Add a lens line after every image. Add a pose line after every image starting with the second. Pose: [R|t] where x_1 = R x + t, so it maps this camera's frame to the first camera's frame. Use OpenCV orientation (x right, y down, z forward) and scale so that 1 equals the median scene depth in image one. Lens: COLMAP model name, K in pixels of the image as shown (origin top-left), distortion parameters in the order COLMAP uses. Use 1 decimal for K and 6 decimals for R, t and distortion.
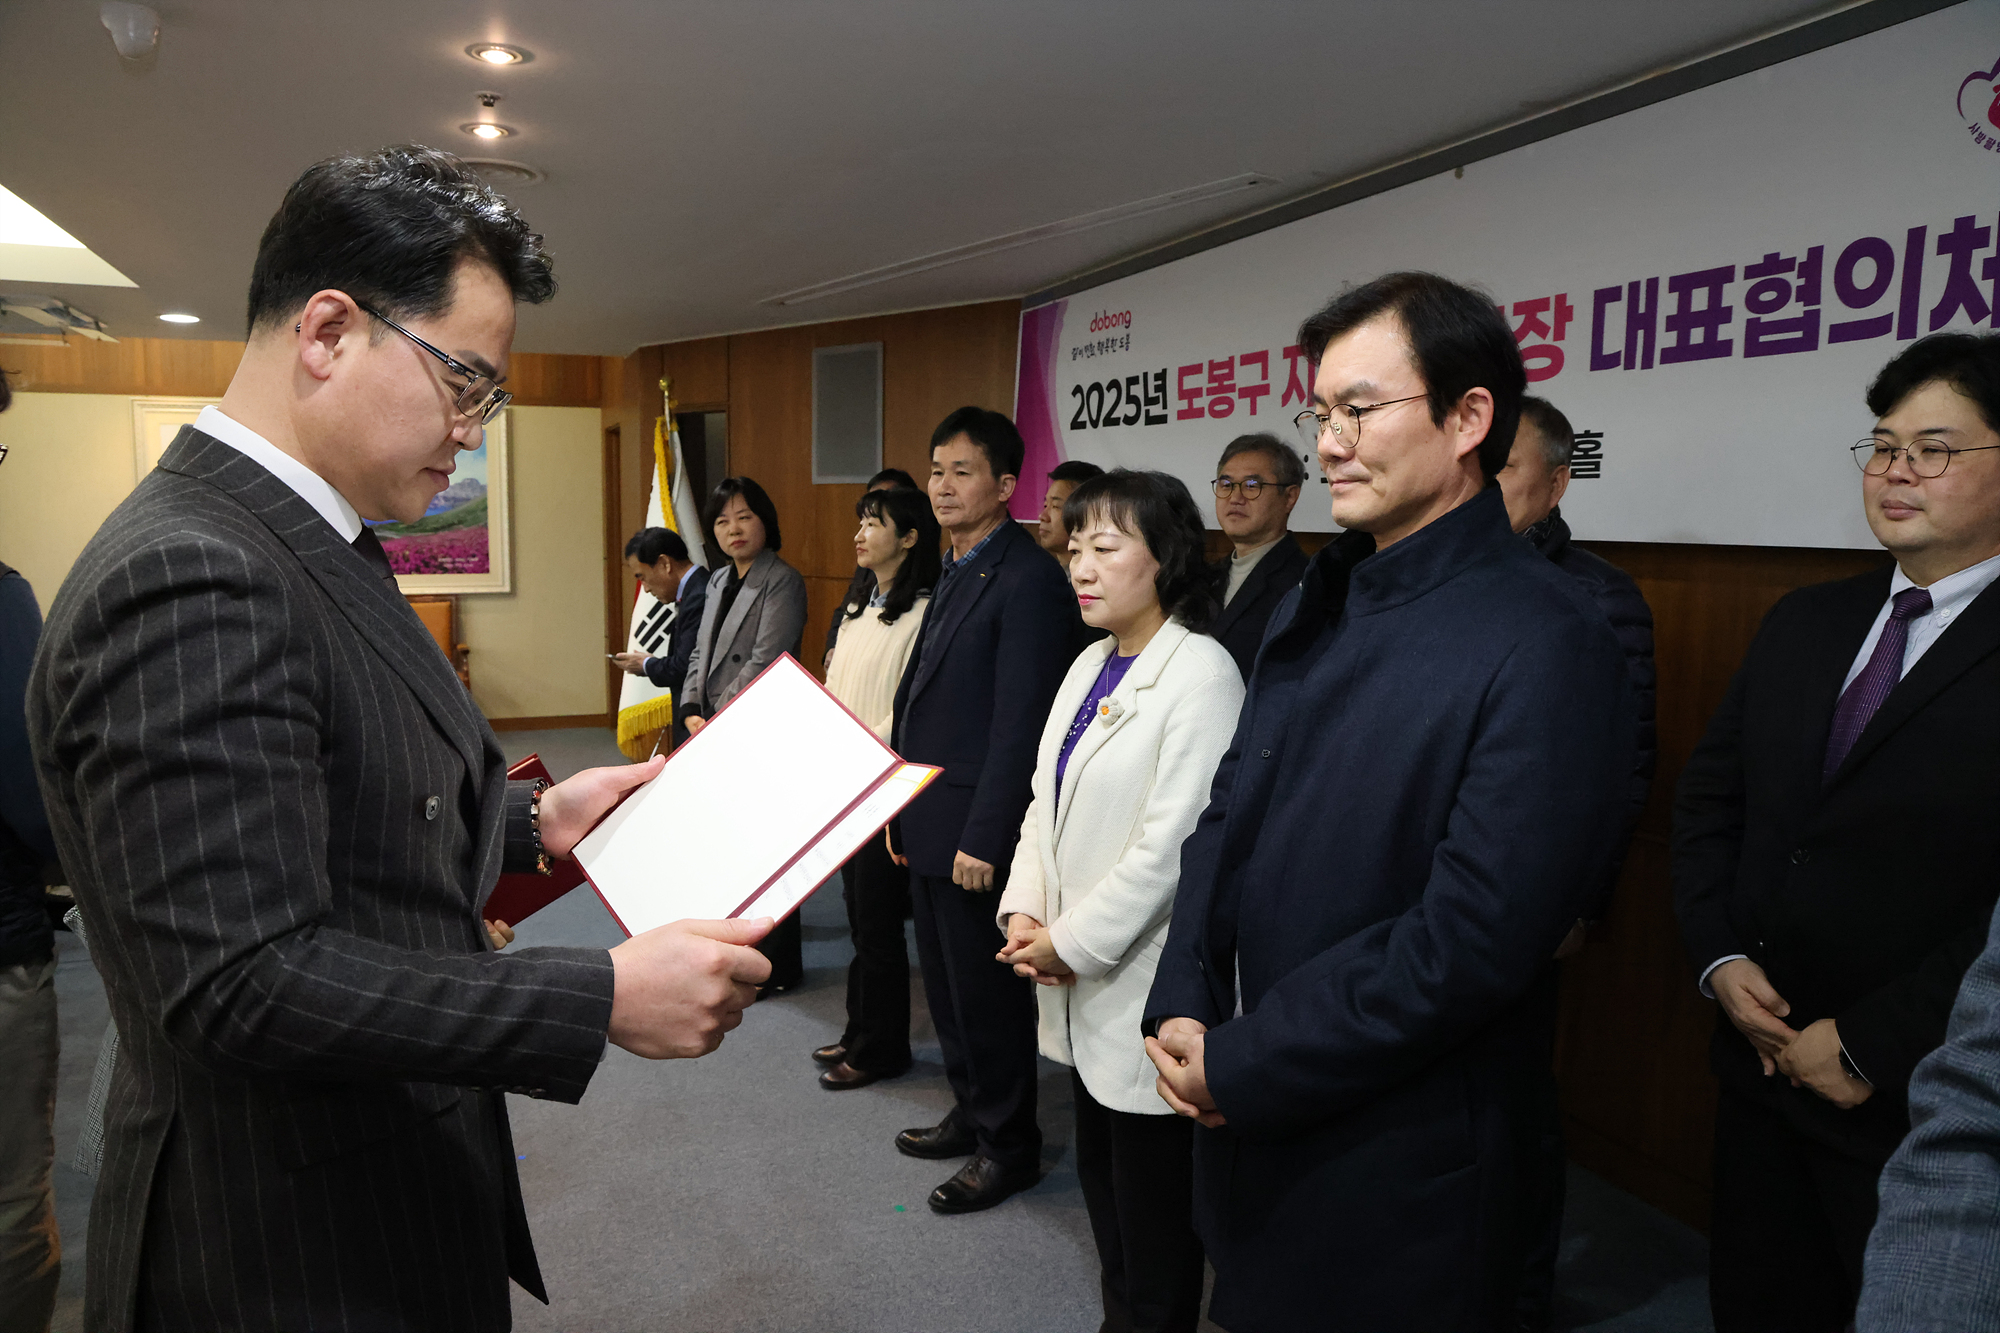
lens RADIAL K [[1358.3, 0, 984.4], [0, 1358.3, 674.9], [0, 0, 1]] dist [-0.093218, 0.058622]
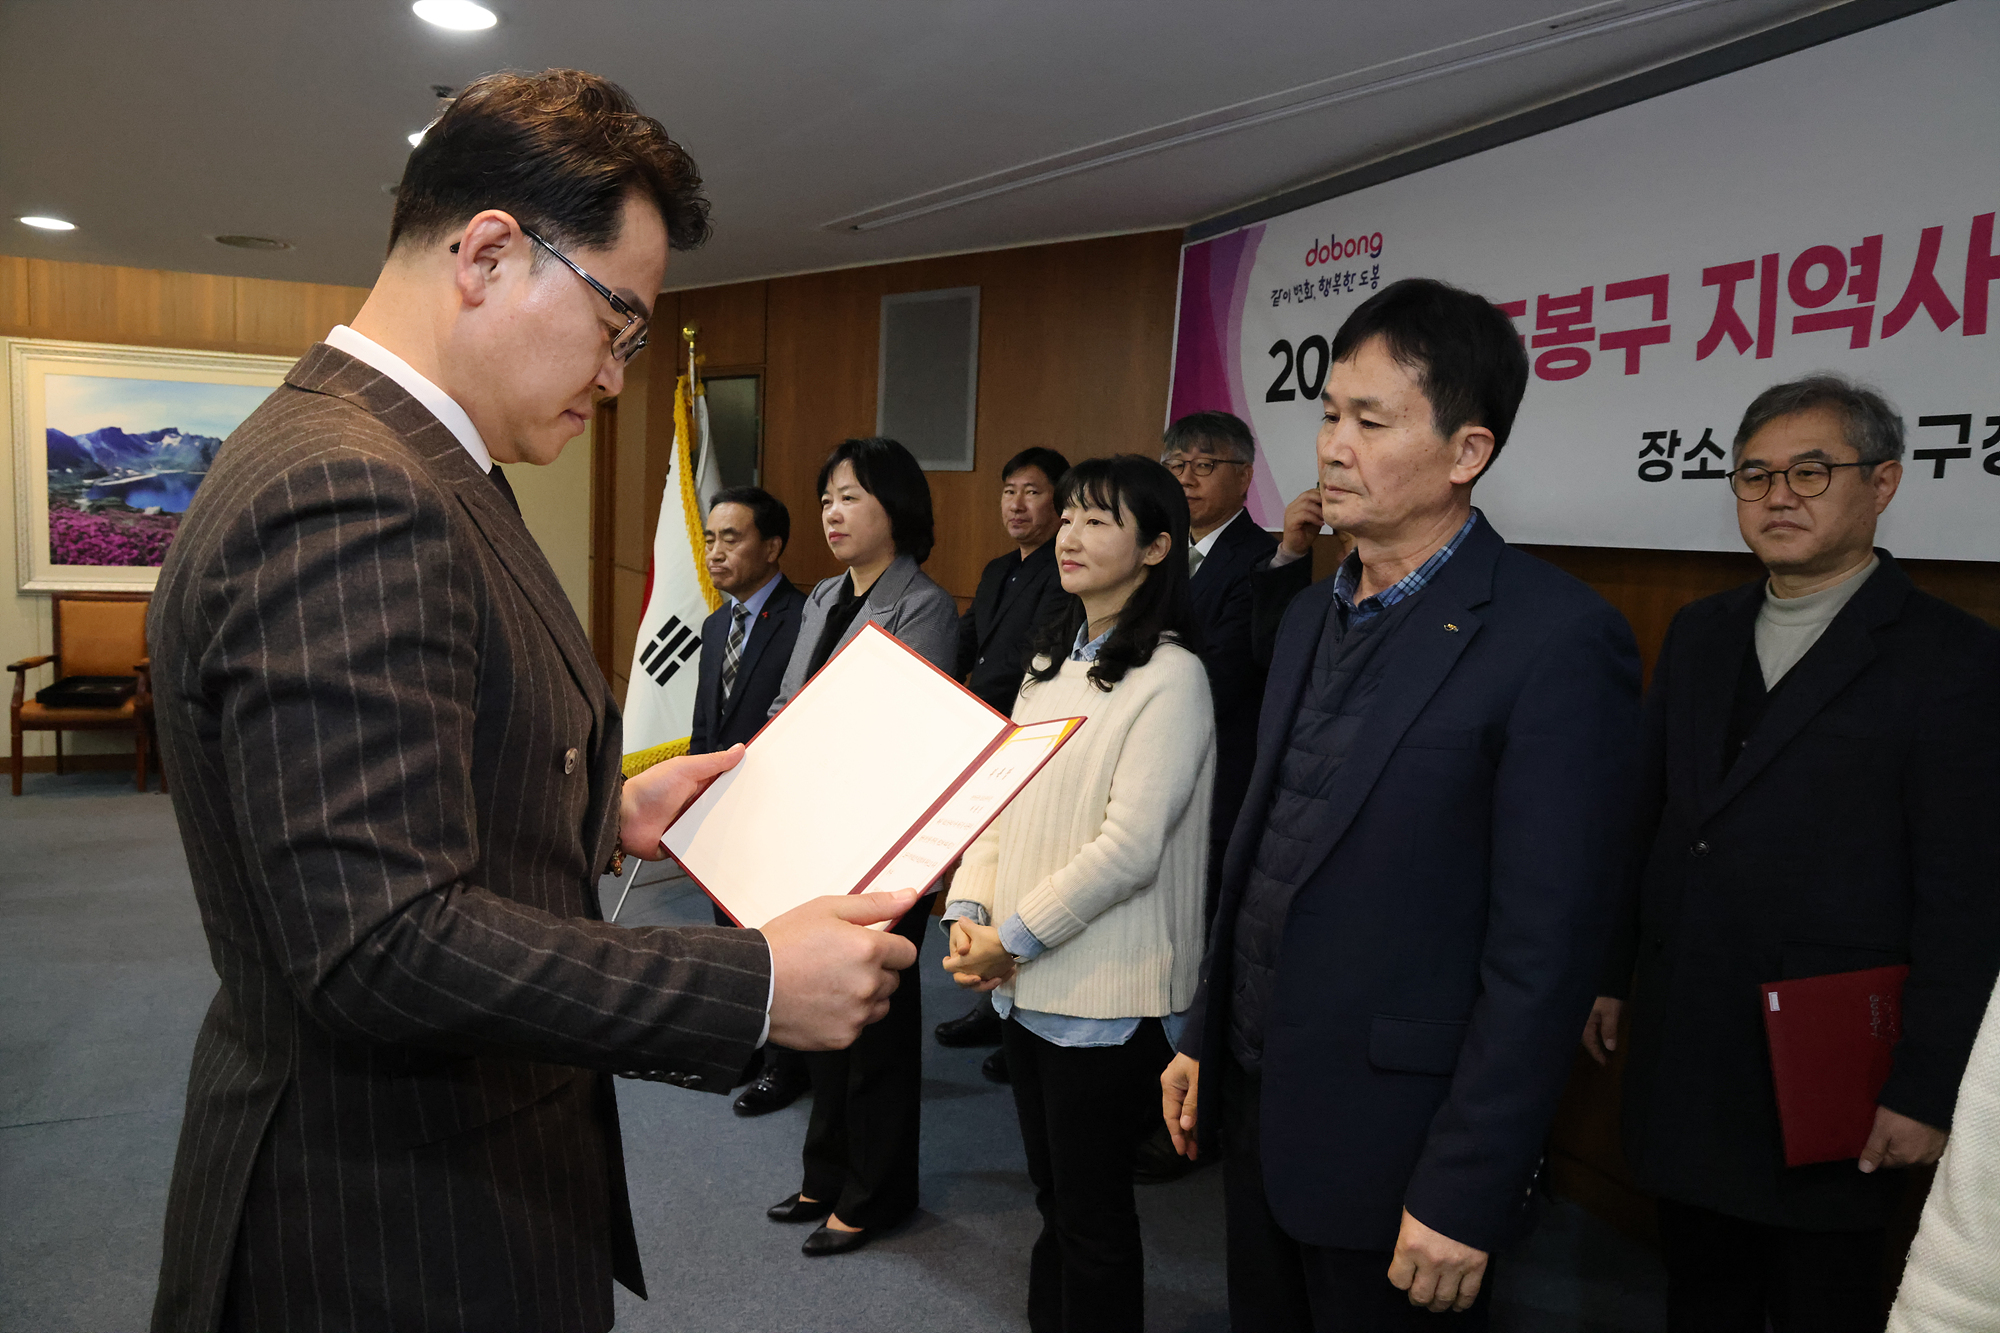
lens RADIAL K [[1363.4, 0, 996.3], [0, 1363.4, 661.3], [0, 0, 1]] dist [-0.090679, 0.057587]
pose [[0.999183, 0.025354, 0.031457, -0.109350], [-0.024840, 0.999554, -0.016598, -0.028274], [-0.031864, 0.015803, 0.999367, 0.304344]]
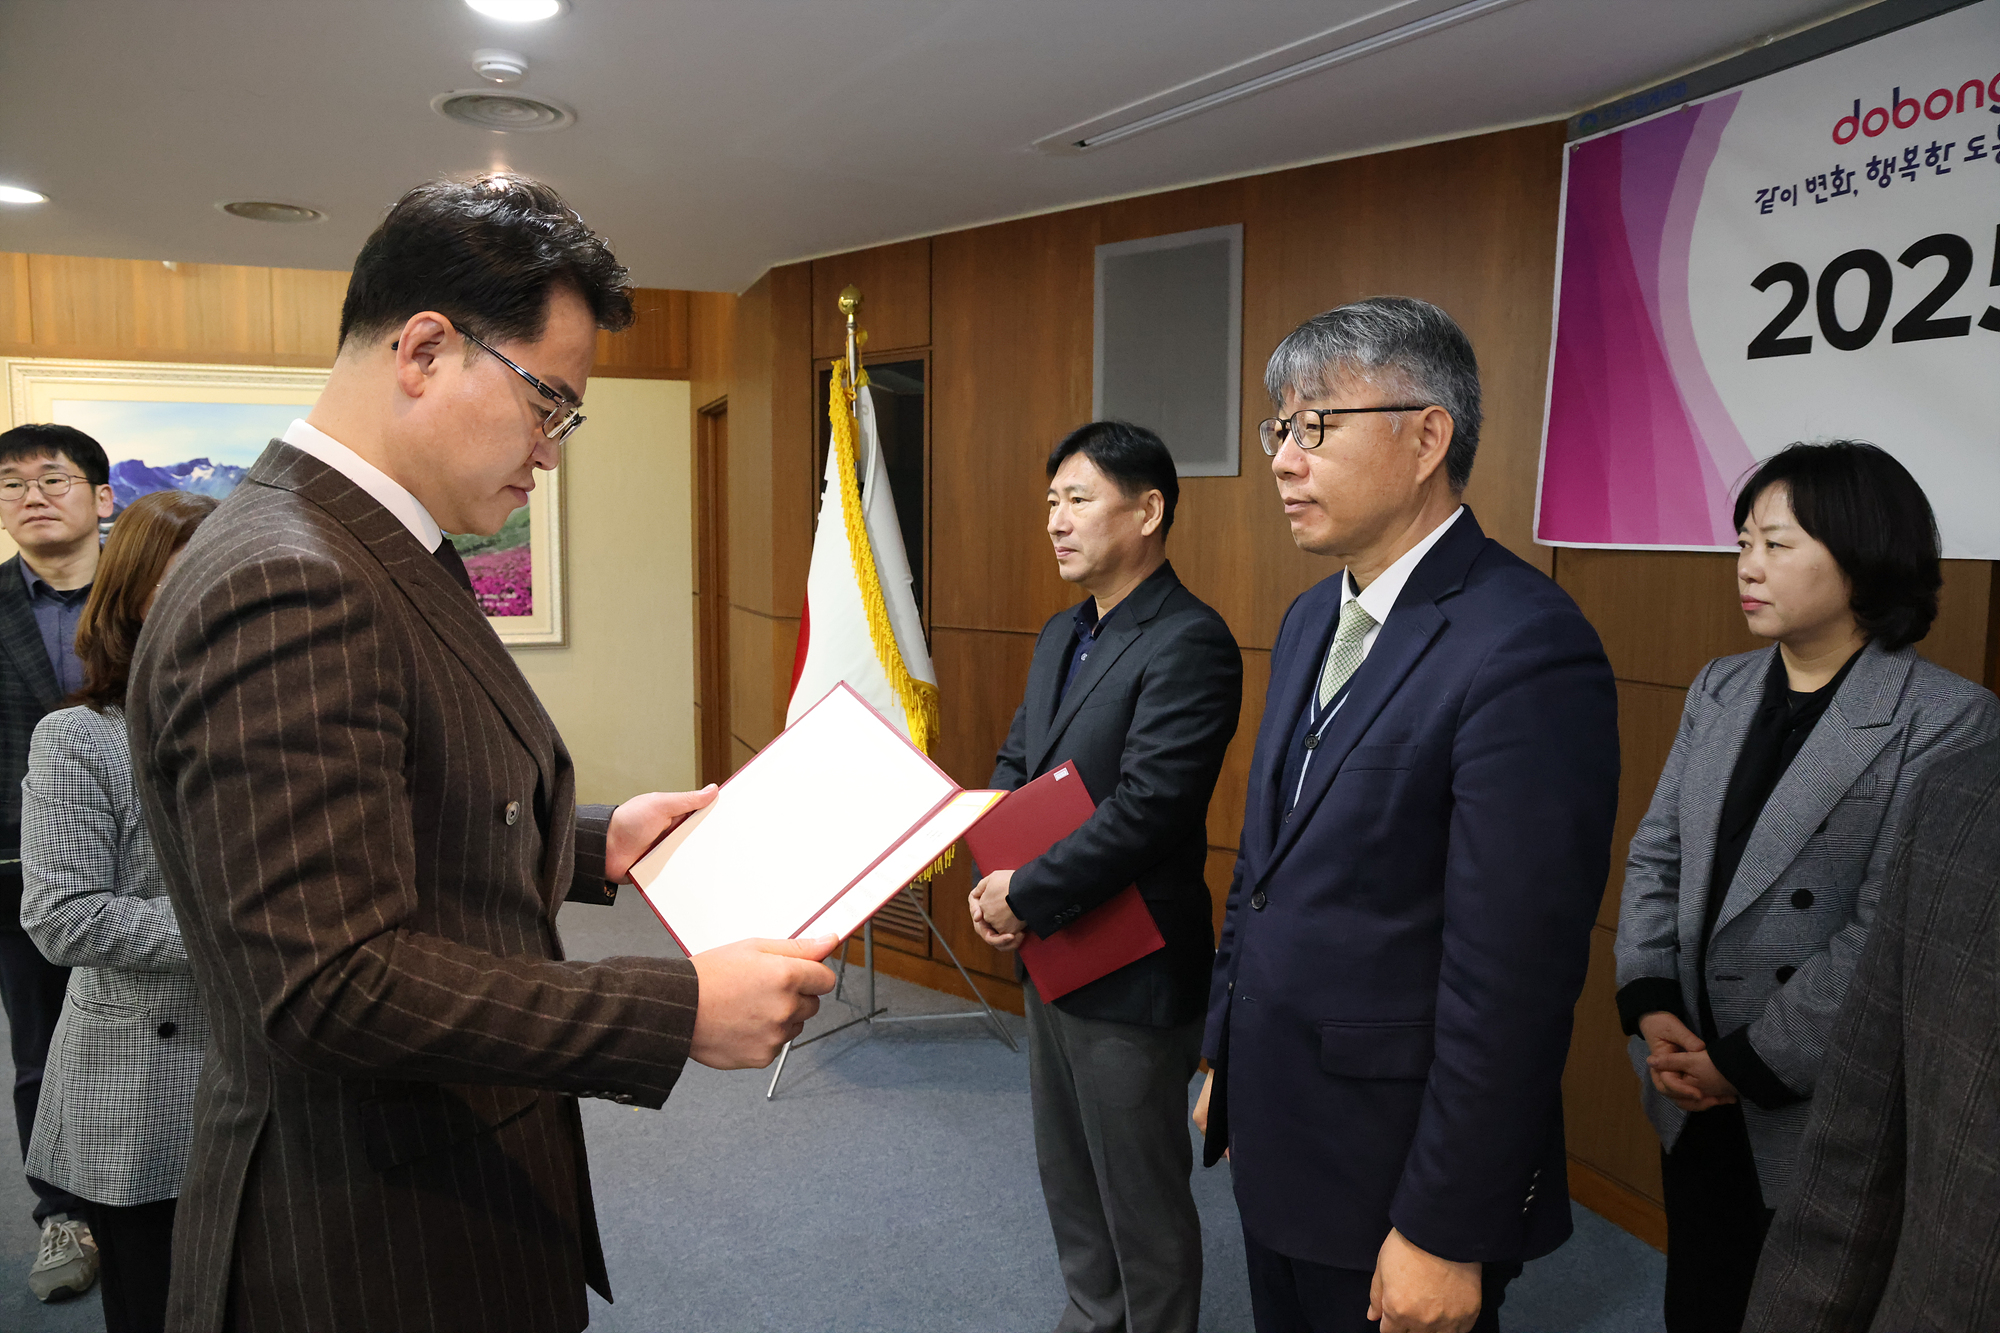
lens RADIAL K [[1363.4, 0, 997.9], [0, 1363.4, 664.9], [0, 0, 1]] dist [-0.090679, 0.057587]
pose [[0.999860, -0.003872, -0.016250, -0.216855], [0.003572, 0.999824, -0.018430, -0.068687], [0.016319, 0.018370, 0.999698, 0.566865]]
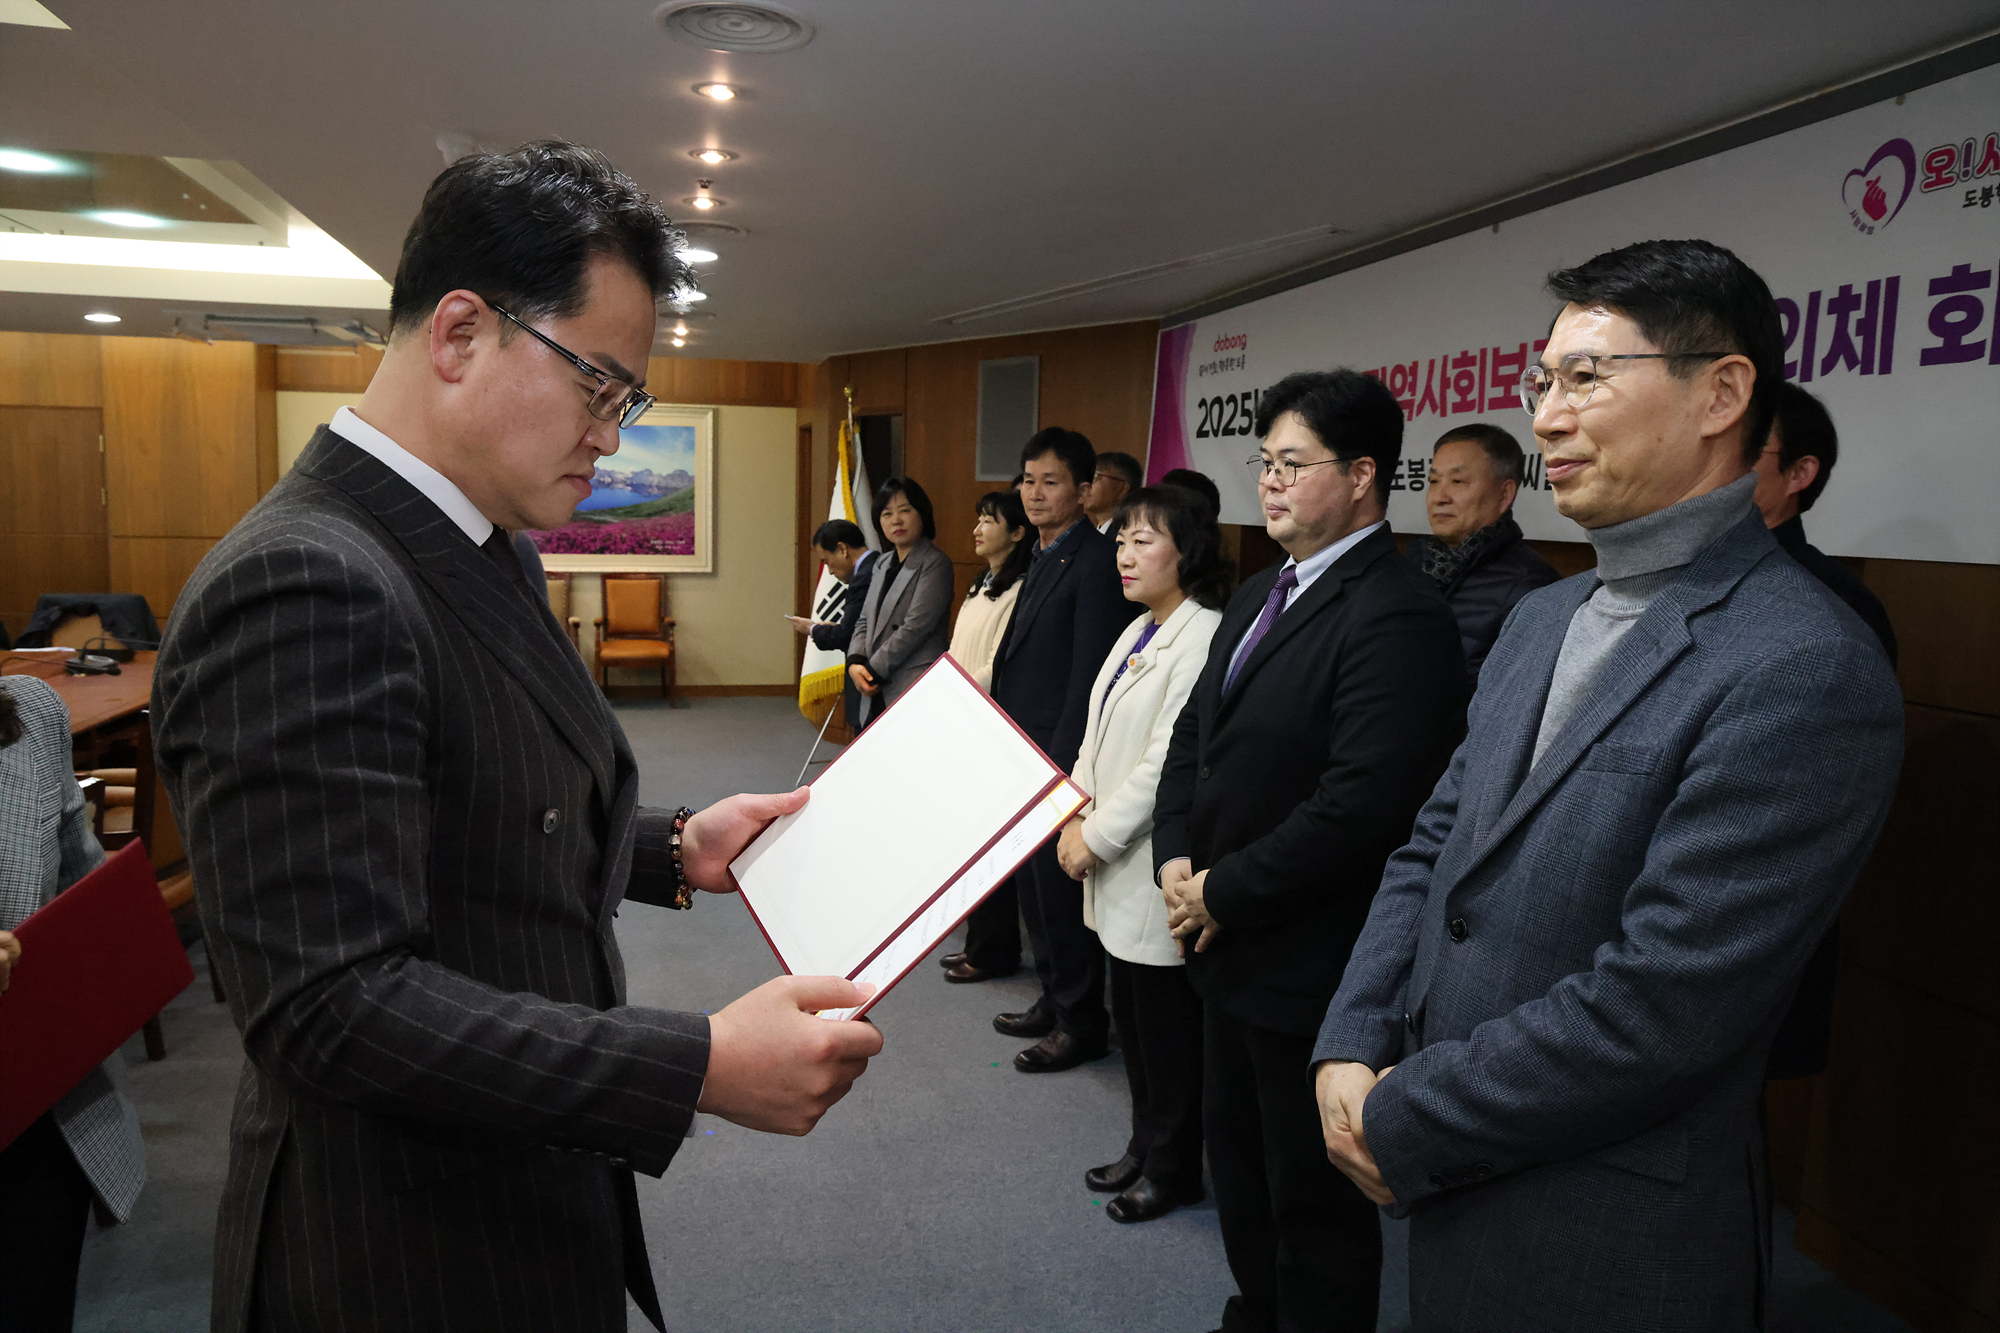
lens RADIAL K [[1358.3, 0, 979.6], [0, 1358.3, 664.8], [0, 0, 1]] dist [-0.093218, 0.058622]
pose [[0.989121, 0.030581, -0.143890, 0.057682], [-0.030874, 0.999523, 0.000195, 0.014498], [0.143827, 0.004250, 0.989594, -0.150831]]
